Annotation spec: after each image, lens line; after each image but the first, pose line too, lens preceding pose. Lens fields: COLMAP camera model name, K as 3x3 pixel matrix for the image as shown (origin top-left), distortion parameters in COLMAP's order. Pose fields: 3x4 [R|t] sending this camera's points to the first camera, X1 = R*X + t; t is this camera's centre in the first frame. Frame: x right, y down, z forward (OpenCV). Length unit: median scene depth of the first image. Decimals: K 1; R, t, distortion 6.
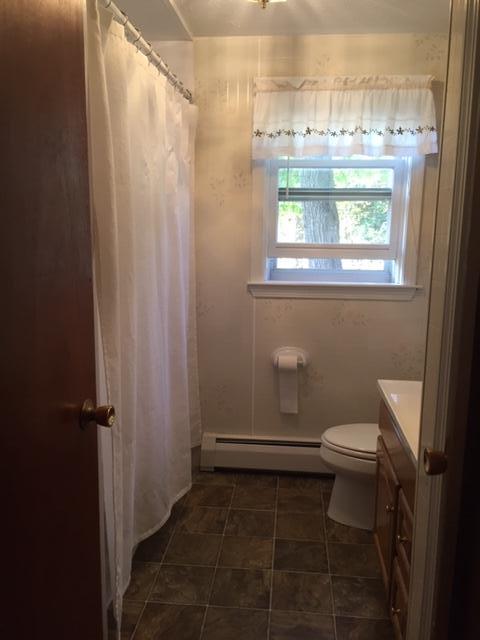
lens RADIAL K [[560.0, 0, 240.0], [0, 560.0, 320.0], [0, 0, 1]] dist [0.117606, -0.162131]
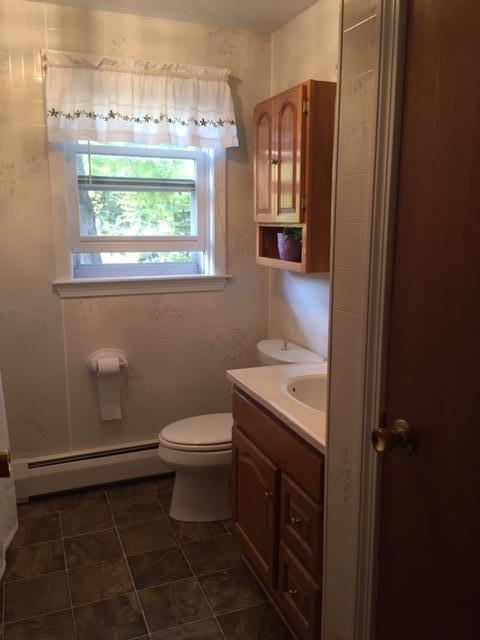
lens RADIAL K [[560.0, 0, 240.0], [0, 560.0, 320.0], [0, 0, 1]] dist [0.117606, -0.162131]
pose [[0.890380, -0.092870, 0.445644, -0.136788], [0.087887, 0.995620, 0.031888, -0.010467], [-0.446654, 0.010774, 0.894642, 0.077228]]
